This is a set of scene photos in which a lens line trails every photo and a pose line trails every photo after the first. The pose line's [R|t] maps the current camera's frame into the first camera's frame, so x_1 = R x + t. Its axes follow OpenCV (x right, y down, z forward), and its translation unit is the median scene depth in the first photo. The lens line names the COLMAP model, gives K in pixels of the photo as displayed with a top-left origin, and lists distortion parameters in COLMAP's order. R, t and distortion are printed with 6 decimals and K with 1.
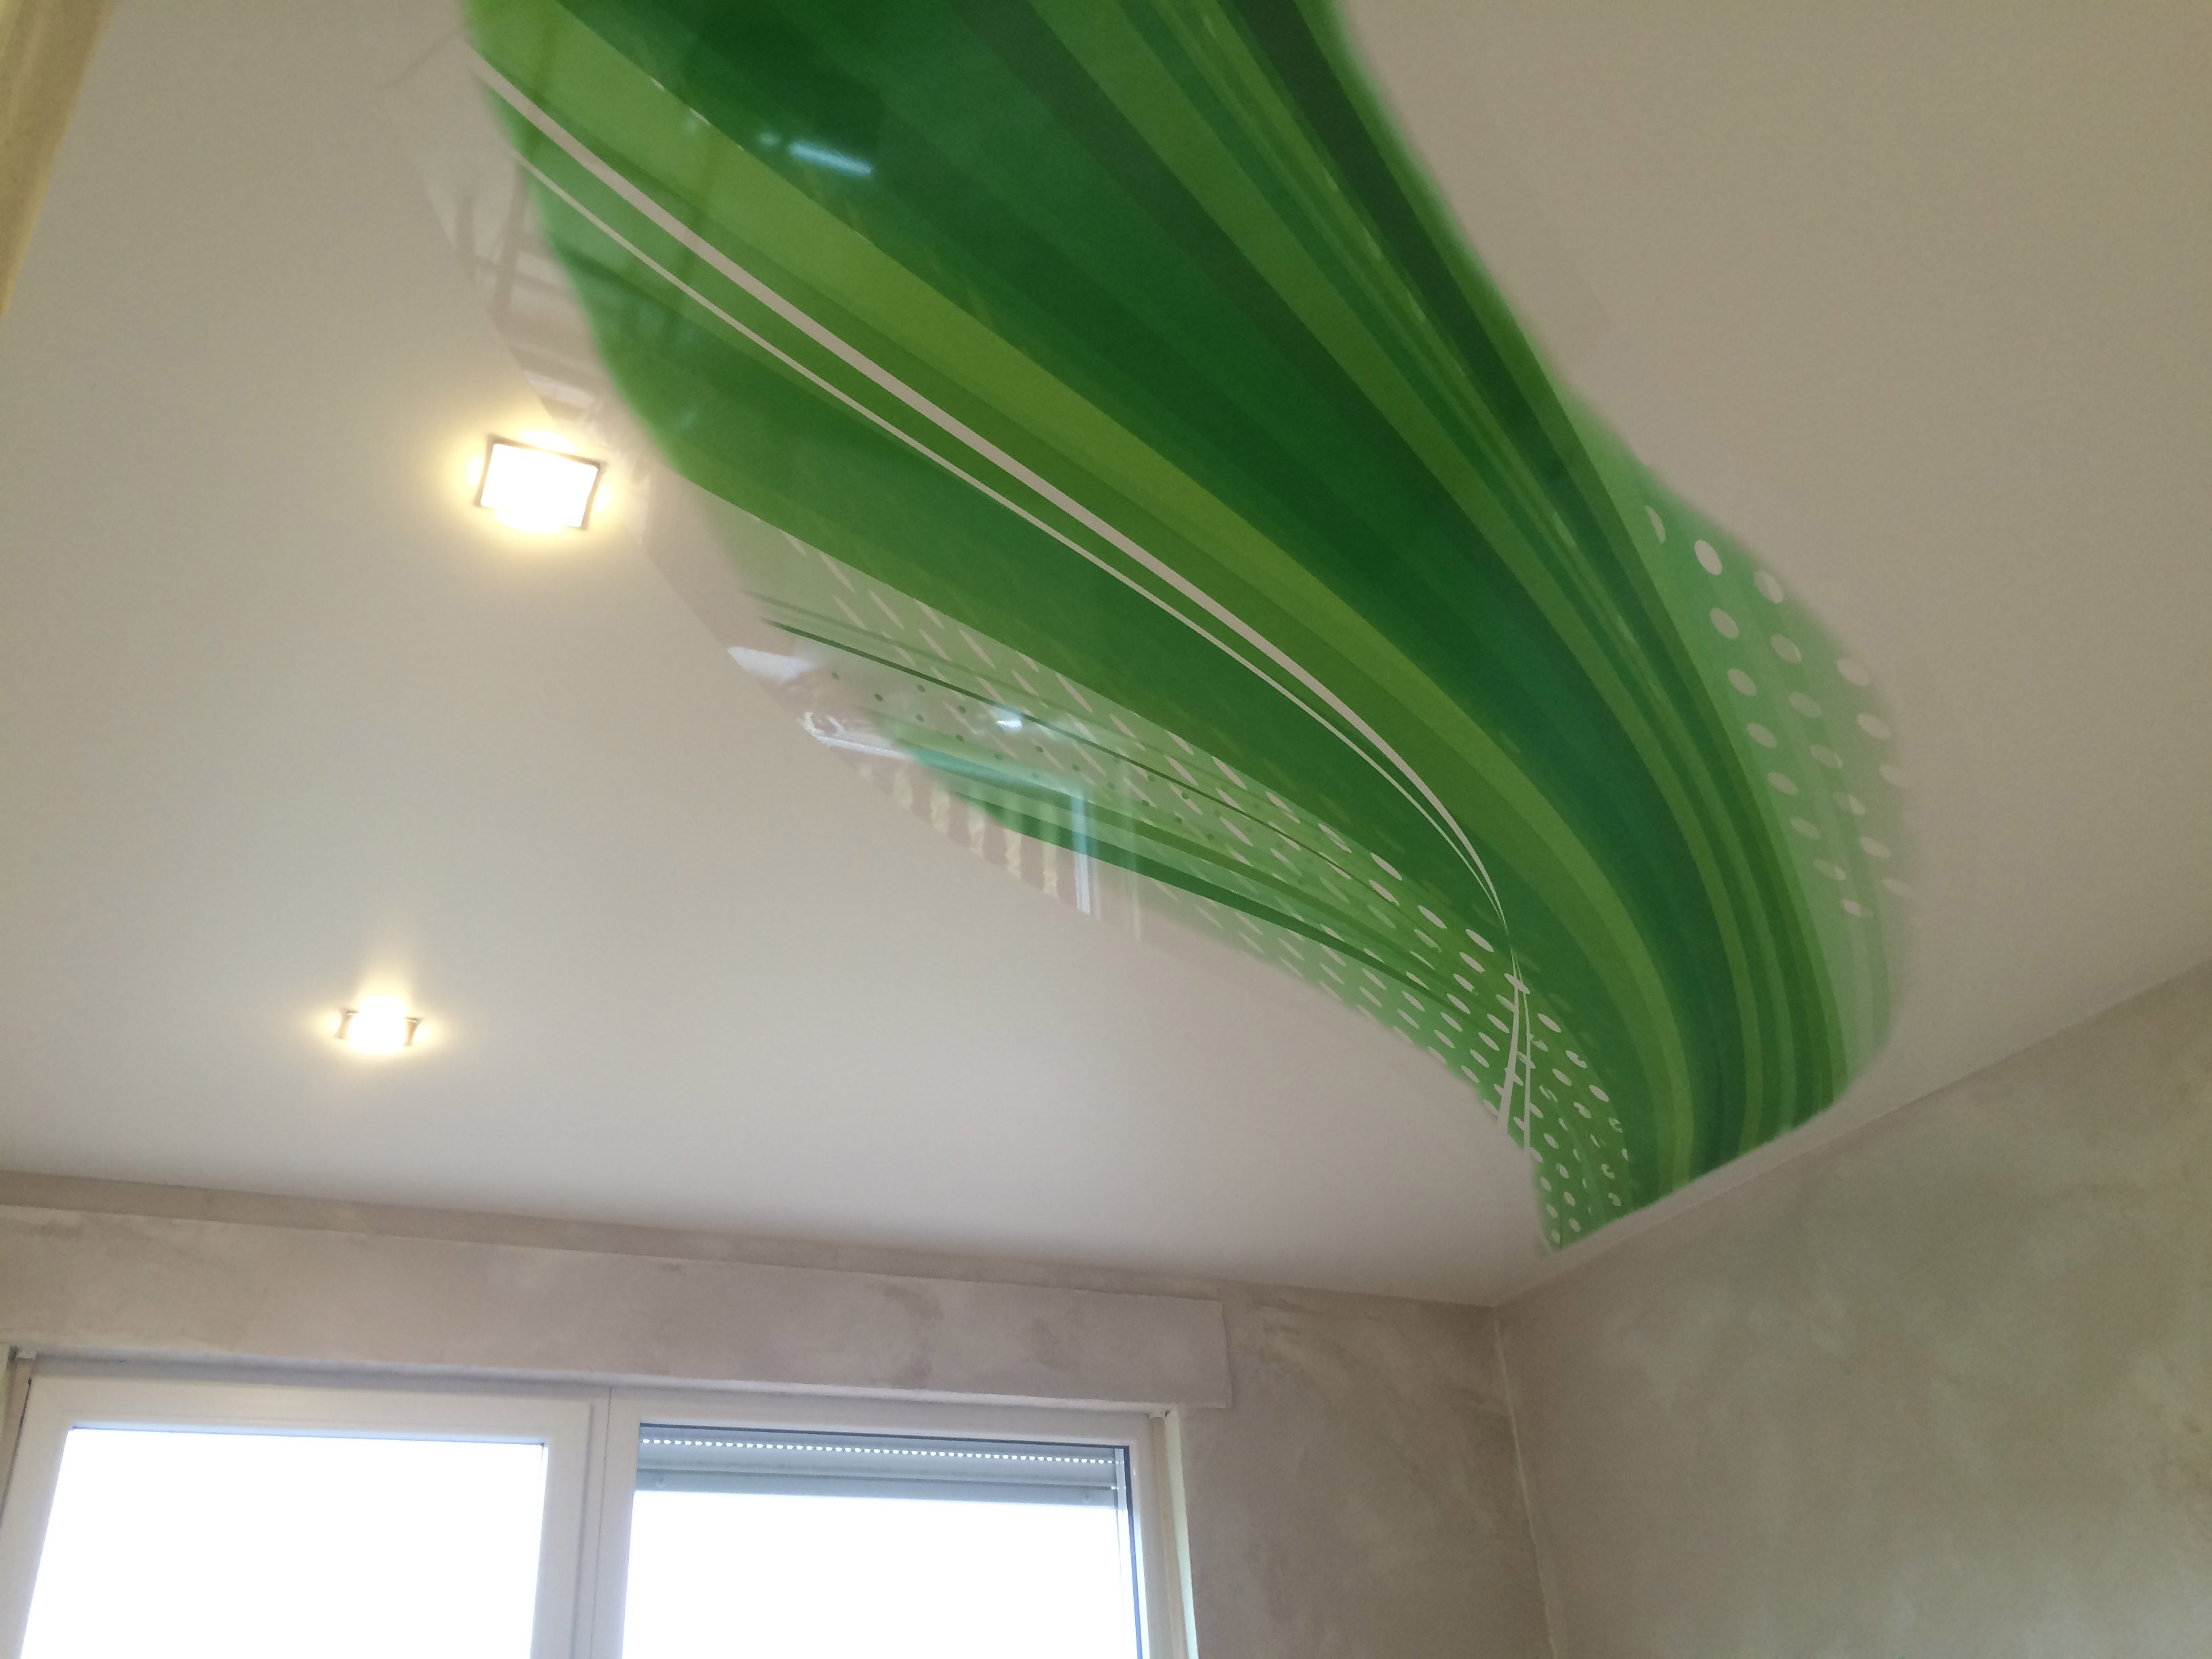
lens RADIAL K [[1865.9, 0, 1093.4], [0, 1865.9, 834.0], [0, 0, 1]] dist [0.065885, -0.072840]
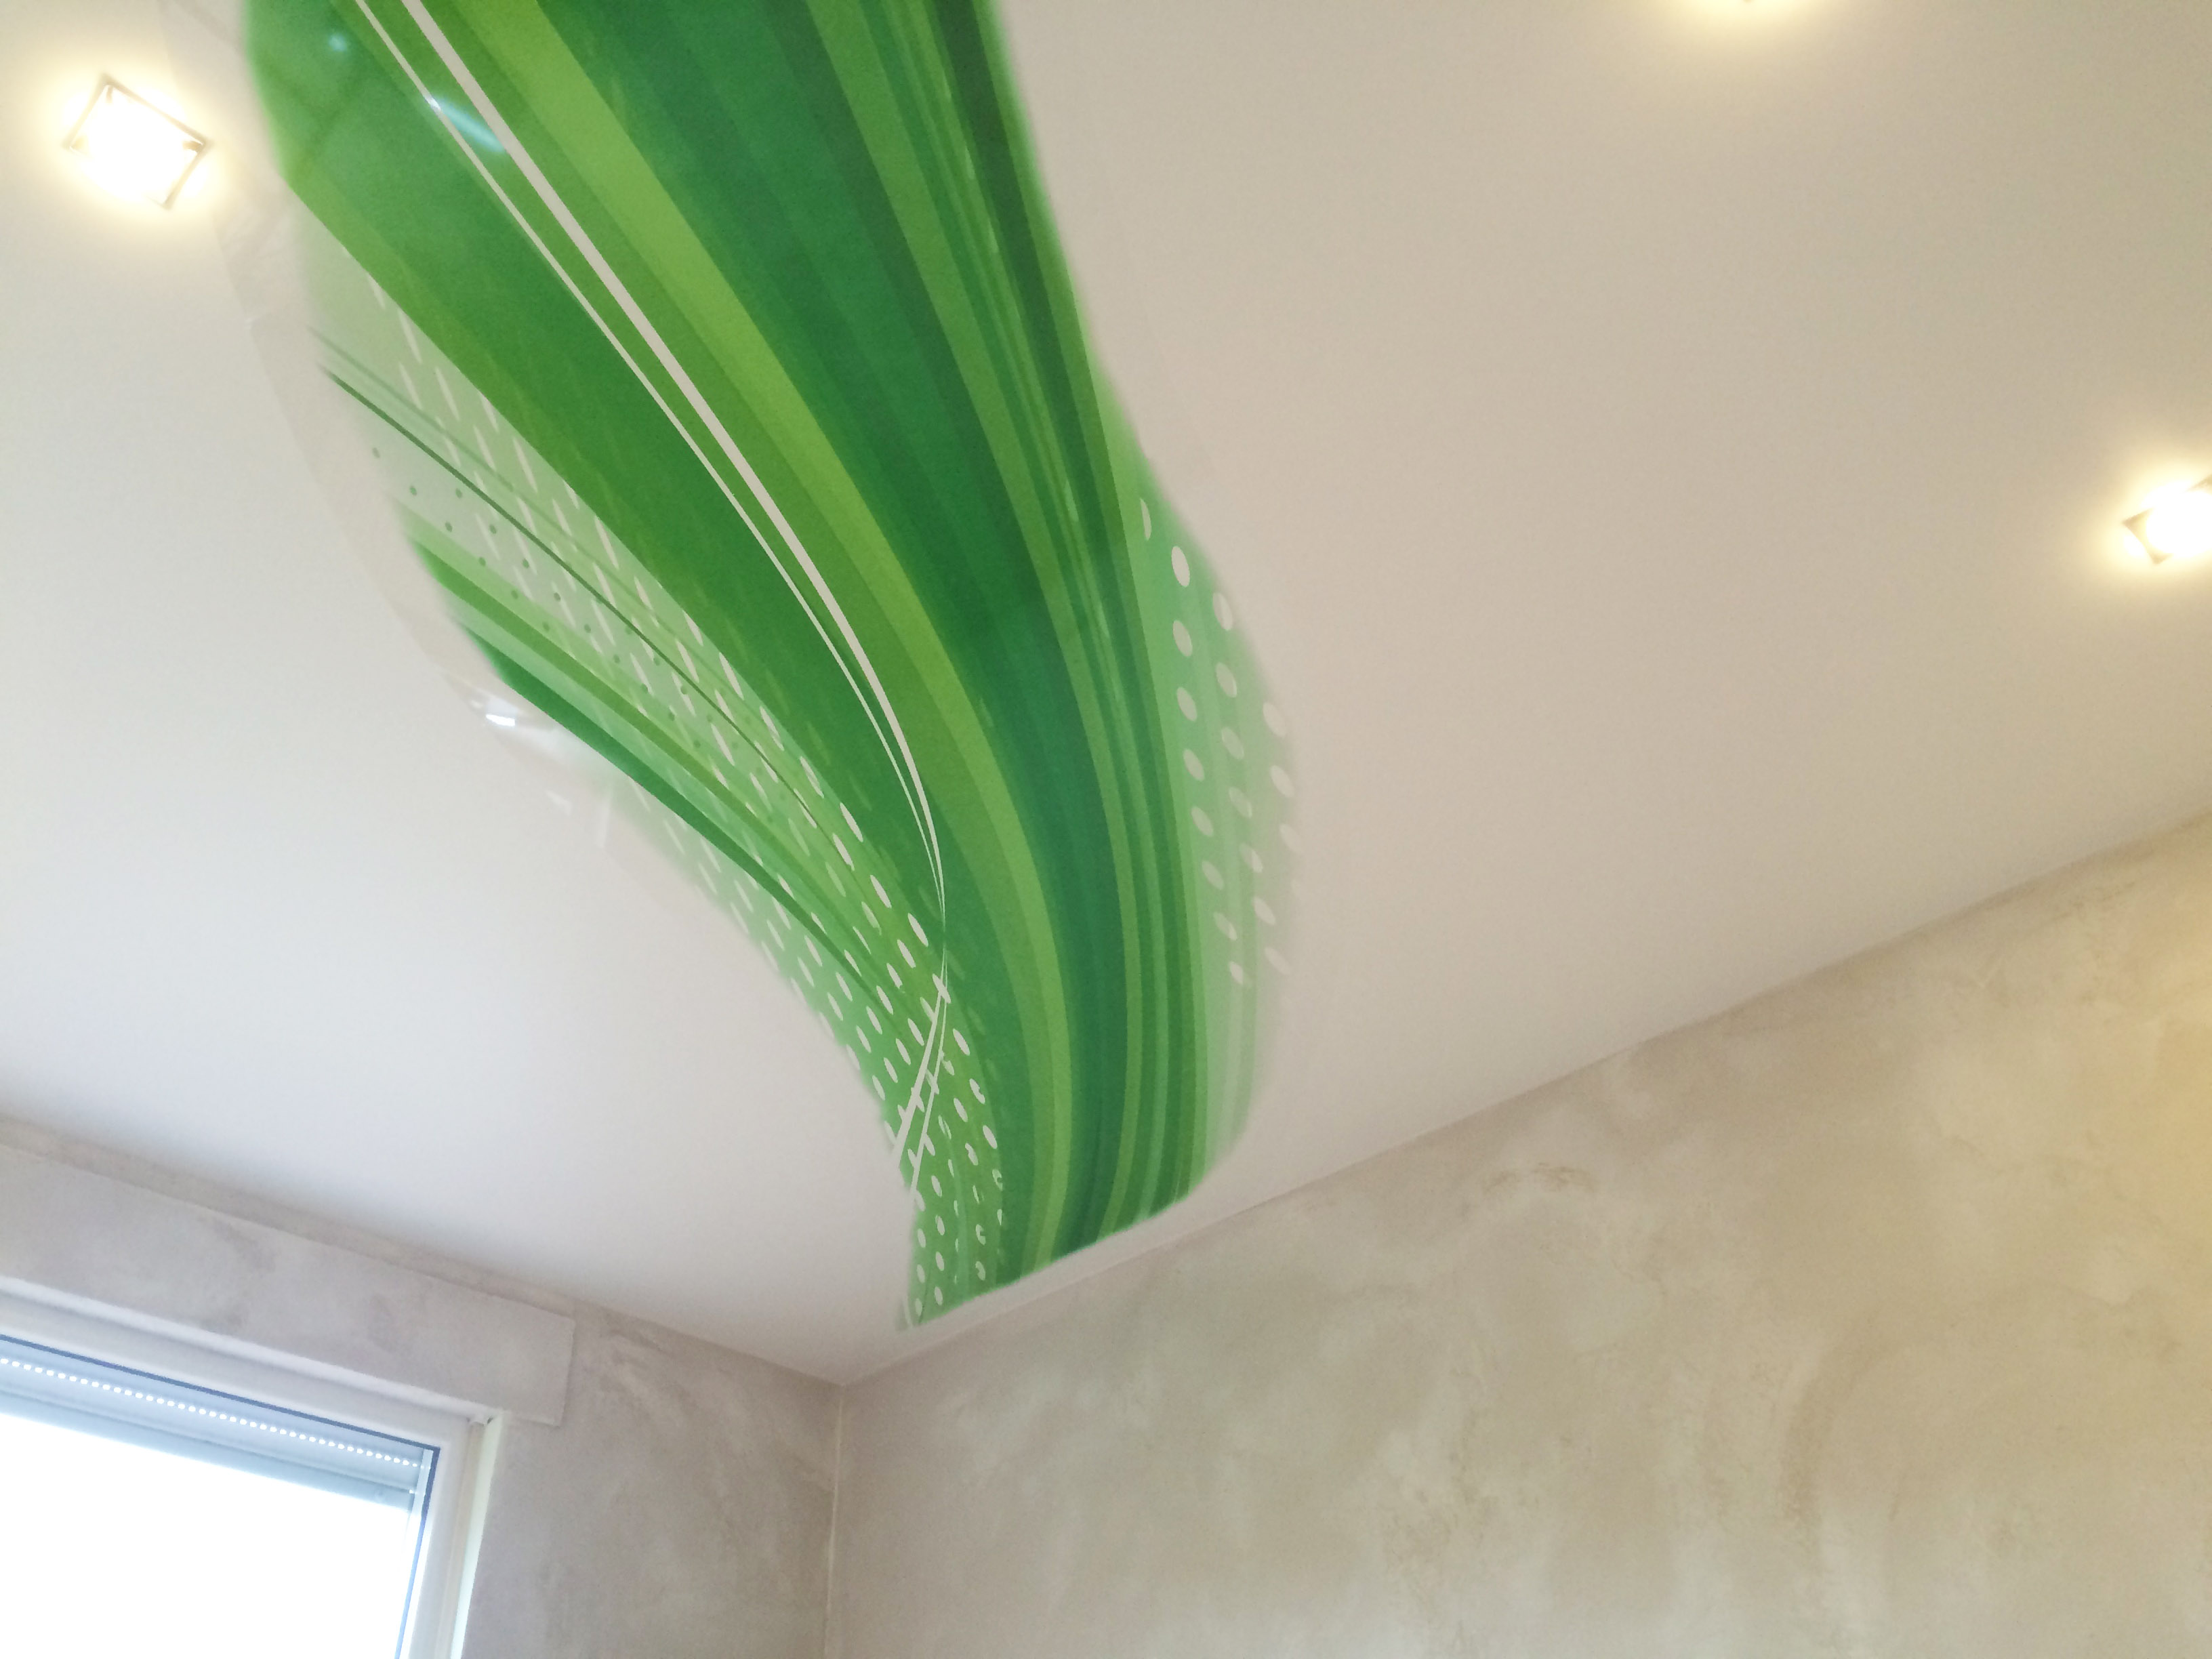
lens RADIAL K [[1865.9, 0, 1093.4], [0, 1865.9, 834.0], [0, 0, 1]] dist [0.065885, -0.072840]
pose [[0.936317, 0.242380, 0.254093, 0.012514], [-0.204751, 0.964683, -0.165720, 0.140511], [-0.285287, 0.103140, 0.952876, -0.051843]]
